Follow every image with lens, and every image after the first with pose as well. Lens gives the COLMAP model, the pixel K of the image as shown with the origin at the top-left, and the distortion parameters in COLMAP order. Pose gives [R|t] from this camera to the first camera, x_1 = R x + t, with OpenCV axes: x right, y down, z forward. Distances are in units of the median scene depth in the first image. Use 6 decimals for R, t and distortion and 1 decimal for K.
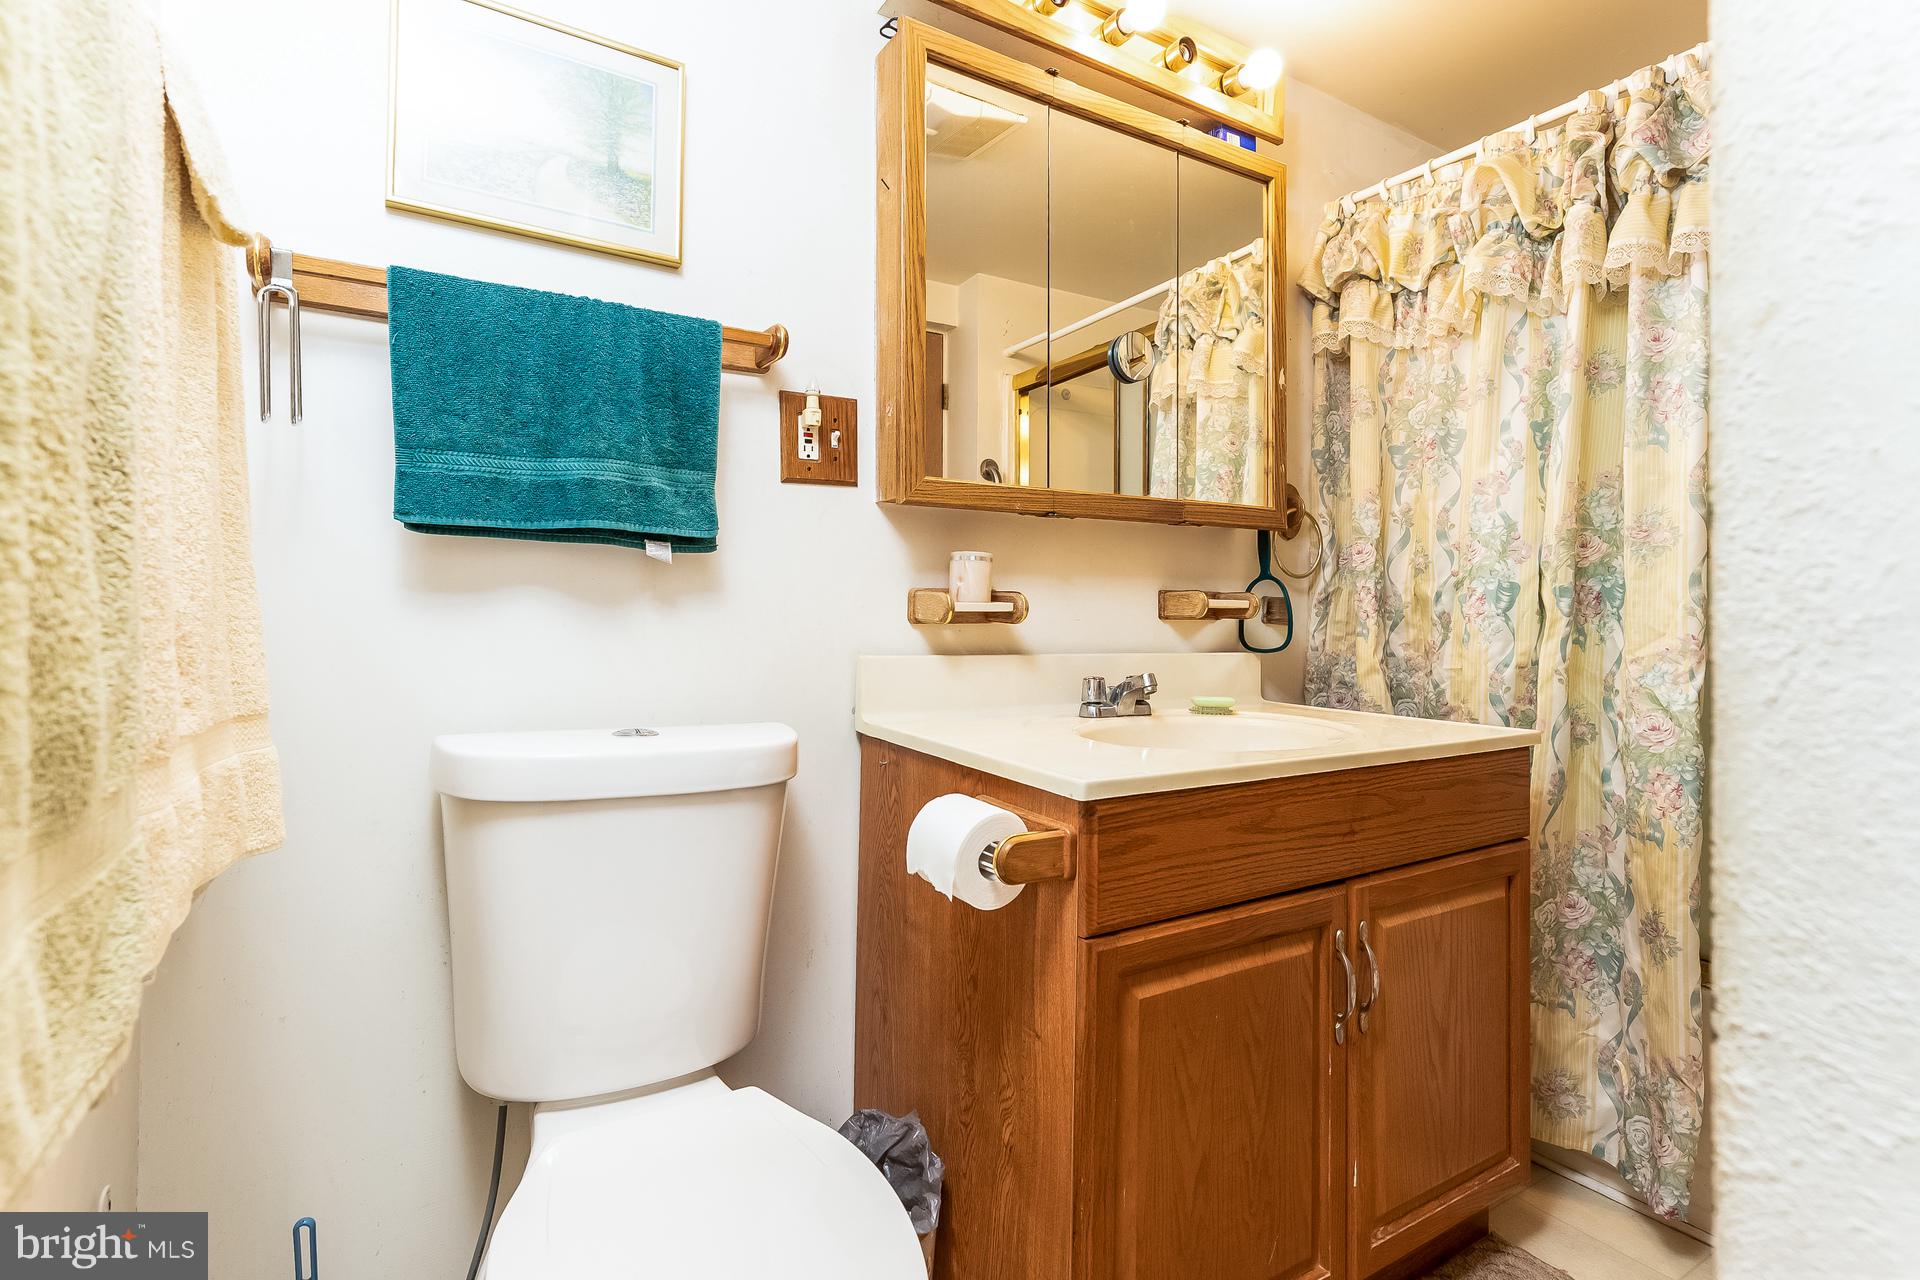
lens RADIAL K [[857.7, 0, 928.5], [0, 857.7, 625.9], [0, 0, 1]] dist [0.004498, 0.000091]
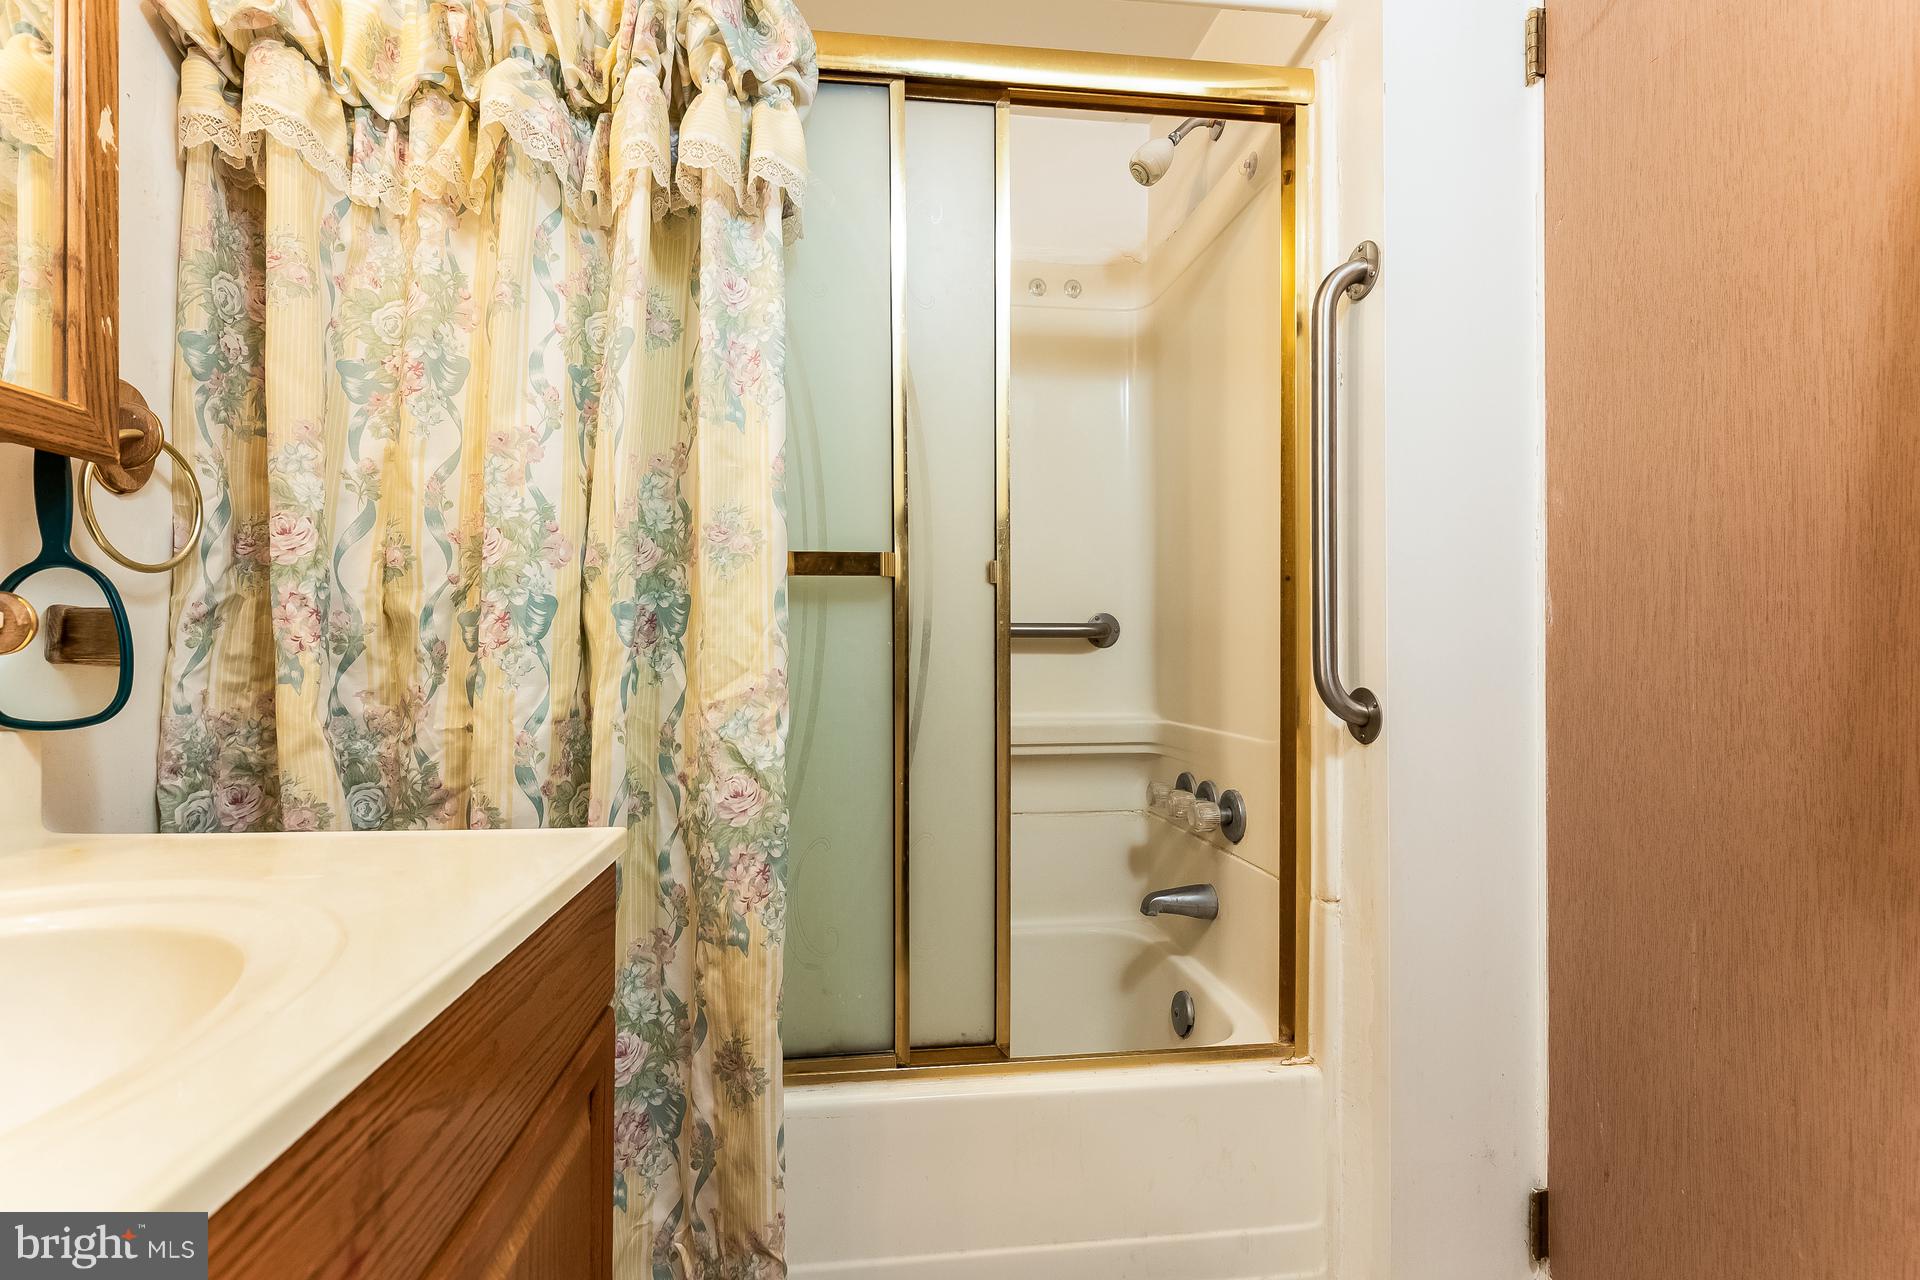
lens RADIAL K [[857.7, 0, 928.5], [0, 857.7, 625.9], [0, 0, 1]] dist [0.004498, 0.000091]
pose [[0.401084, 0.015968, 0.915902, 0.185755], [0.012844, 0.999652, -0.023052, -0.007702], [-0.915951, 0.021009, 0.400739, 0.458815]]
